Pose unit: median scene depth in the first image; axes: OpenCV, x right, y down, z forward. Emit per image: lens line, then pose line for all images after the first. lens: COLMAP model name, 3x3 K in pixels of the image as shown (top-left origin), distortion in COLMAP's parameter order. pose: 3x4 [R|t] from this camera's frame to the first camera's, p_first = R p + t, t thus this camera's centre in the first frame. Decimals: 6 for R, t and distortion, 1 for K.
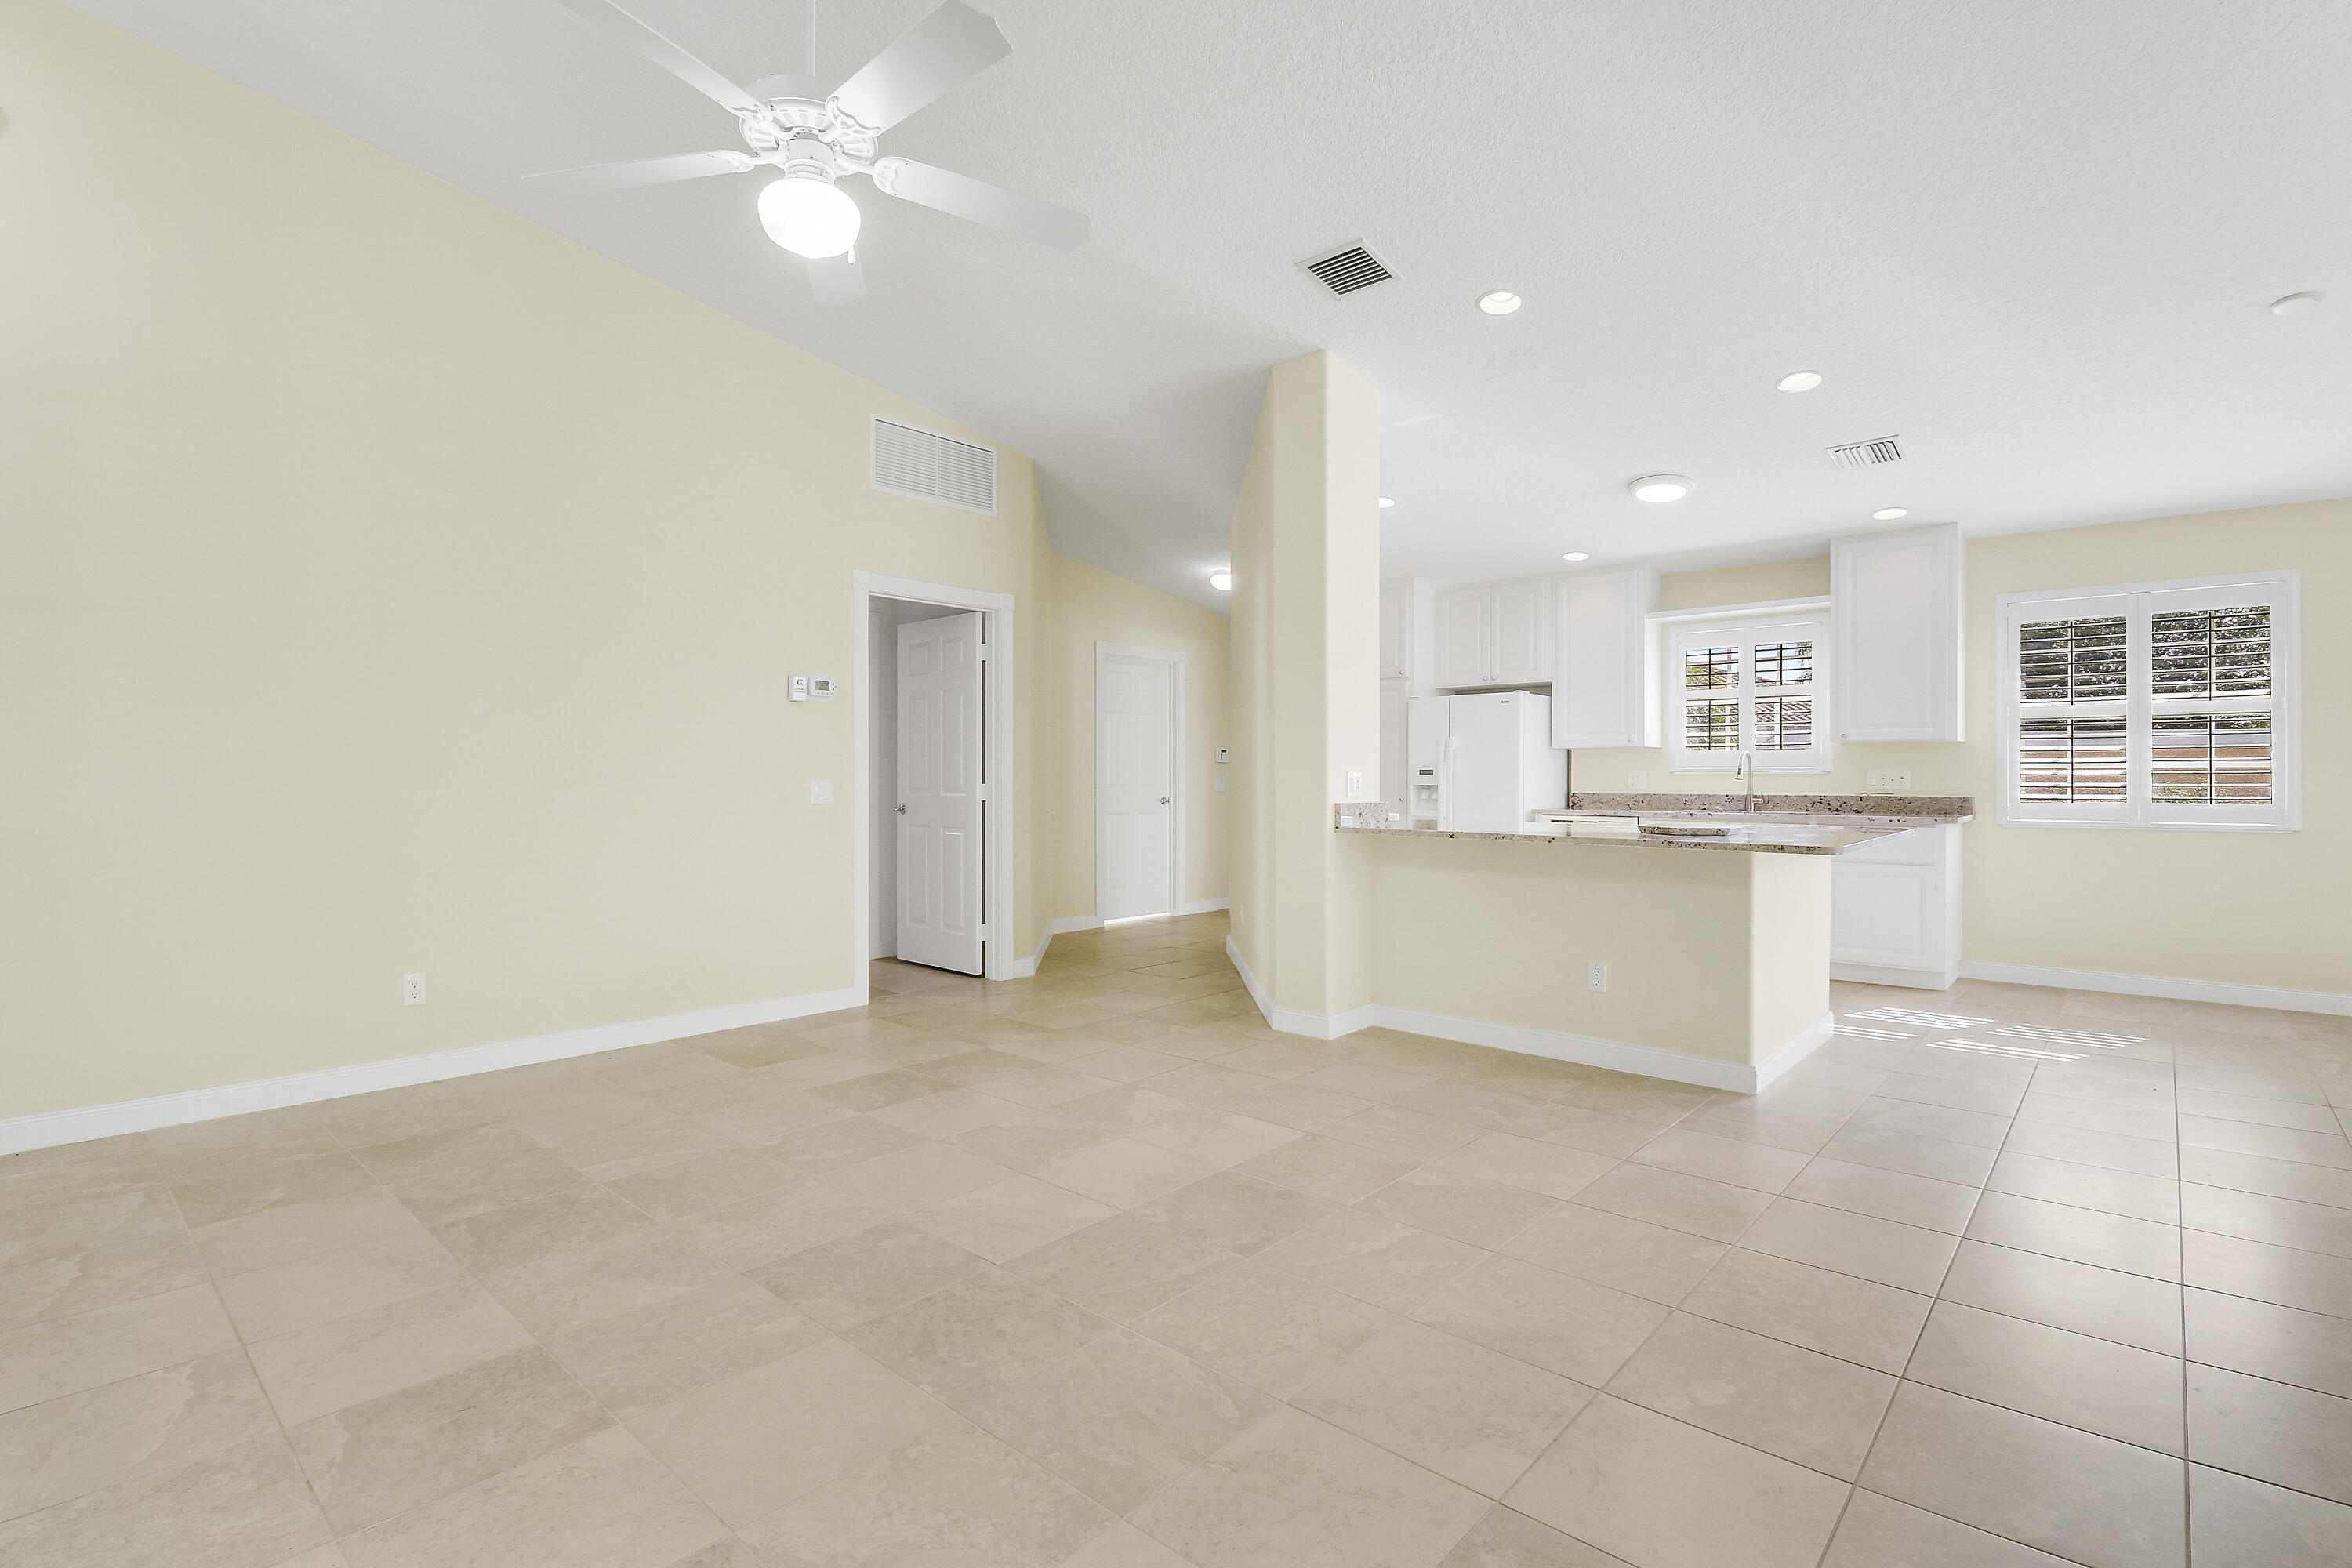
lens RADIAL K [[1107.3, 0, 1195.7], [0, 1107.3, 781.1], [0, 0, 1]] dist [0.006794, -0.014152]
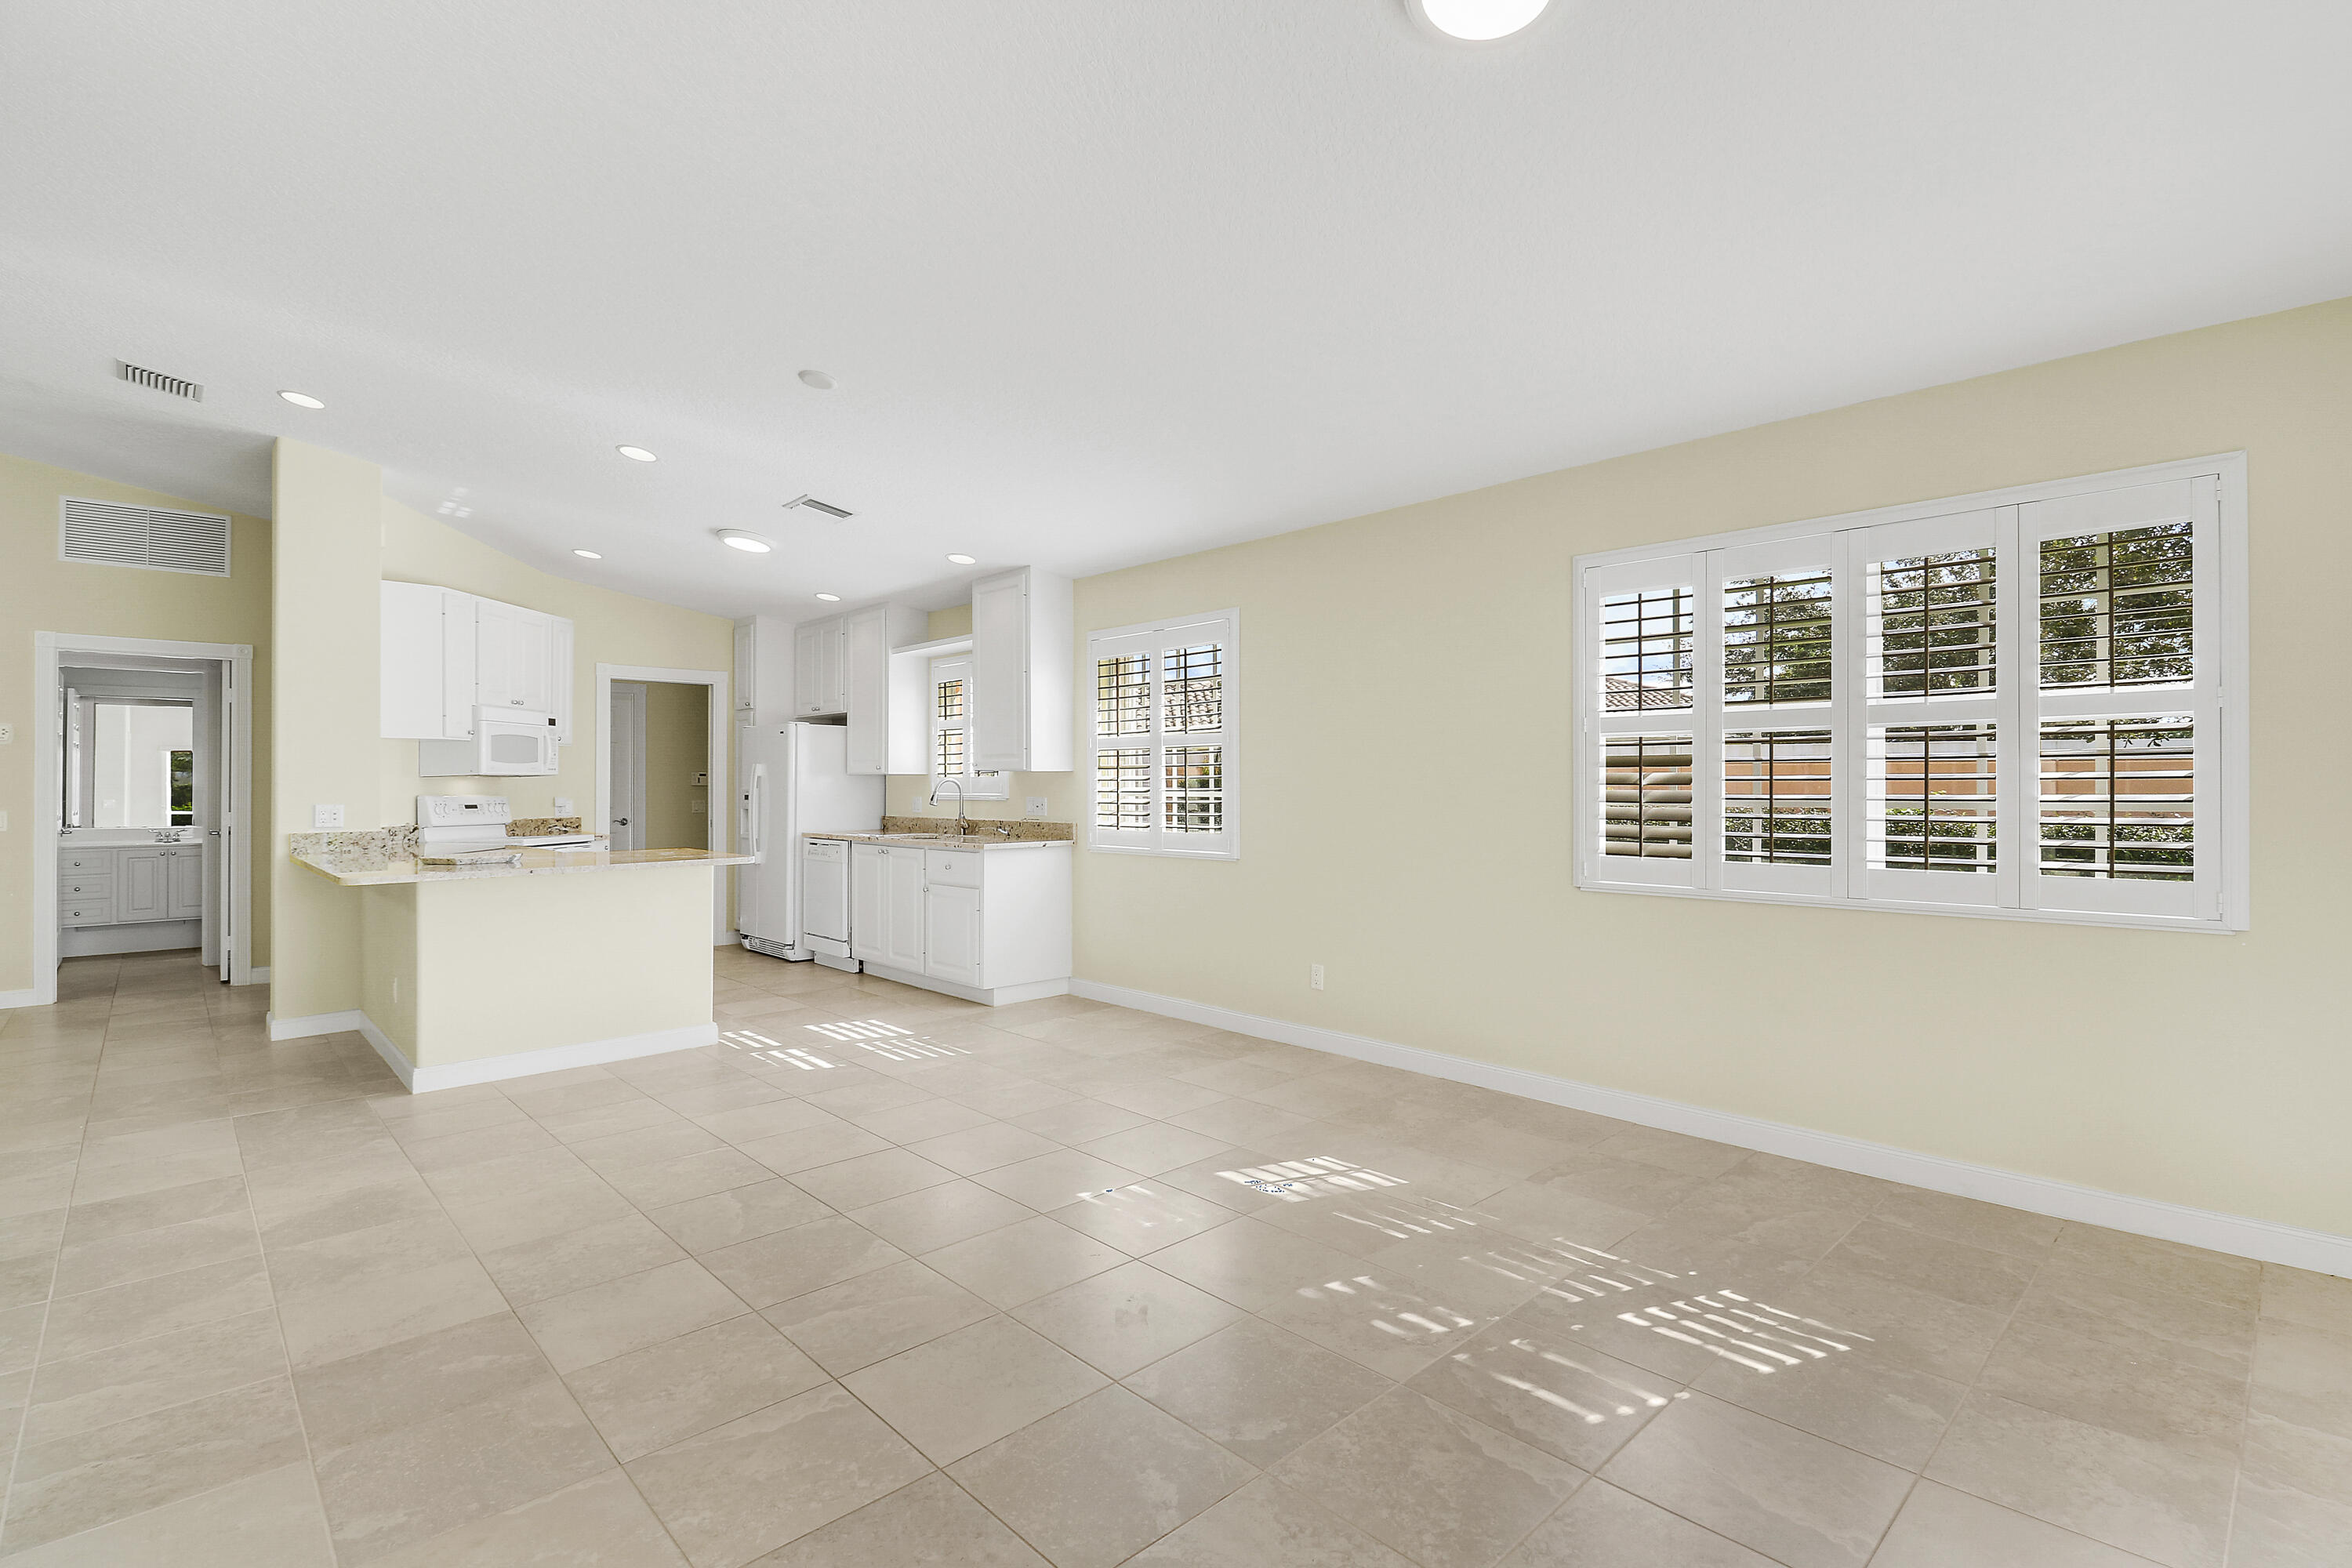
lens RADIAL K [[1107.3, 0, 1195.7], [0, 1107.3, 781.1], [0, 0, 1]] dist [0.006794, -0.014152]
pose [[0.996694, -0.002710, -0.081203, 1.050239], [0.002080, 0.999967, -0.007846, -0.020794], [0.081222, 0.007651, 0.996667, -0.056285]]
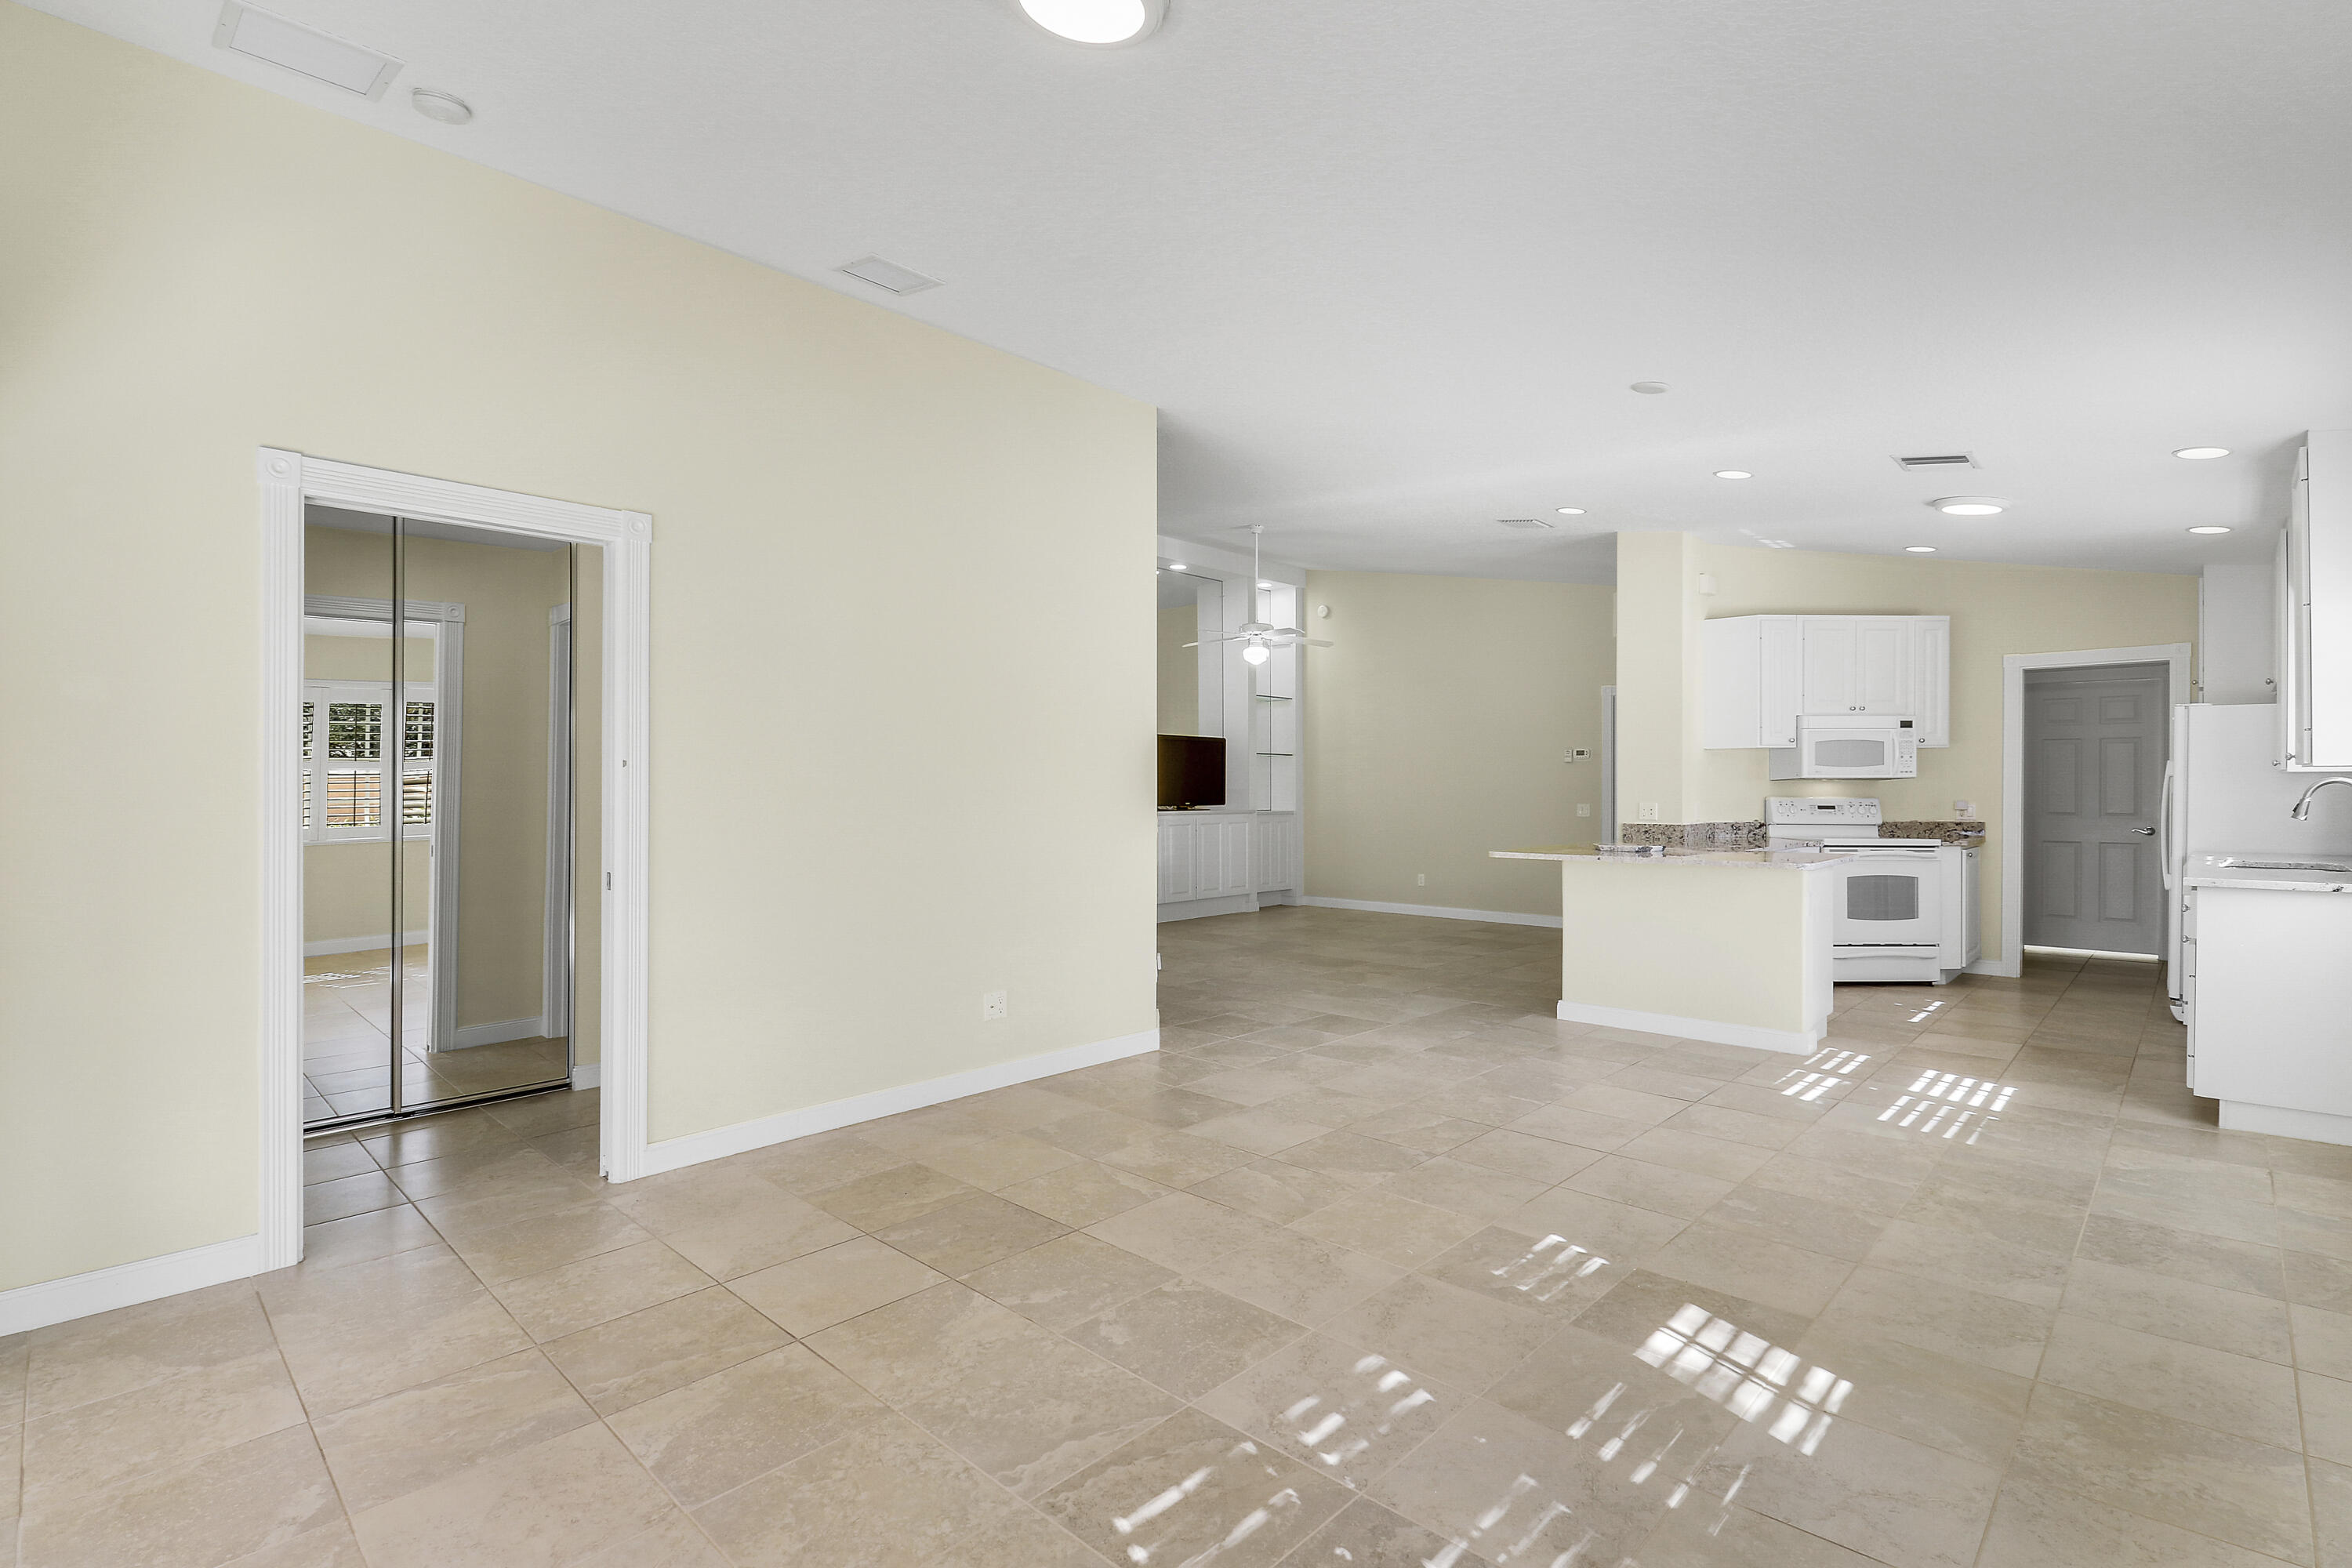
lens RADIAL K [[1079.3, 0, 1183.8], [0, 1079.3, 793.5], [0, 0, 1]] dist [0.001003, -0.000165]
pose [[-0.038559, 0.004819, -0.999245, 1.515029], [-0.002523, 0.999985, 0.004920, -0.025477], [0.999253, 0.002711, -0.038546, 0.403967]]
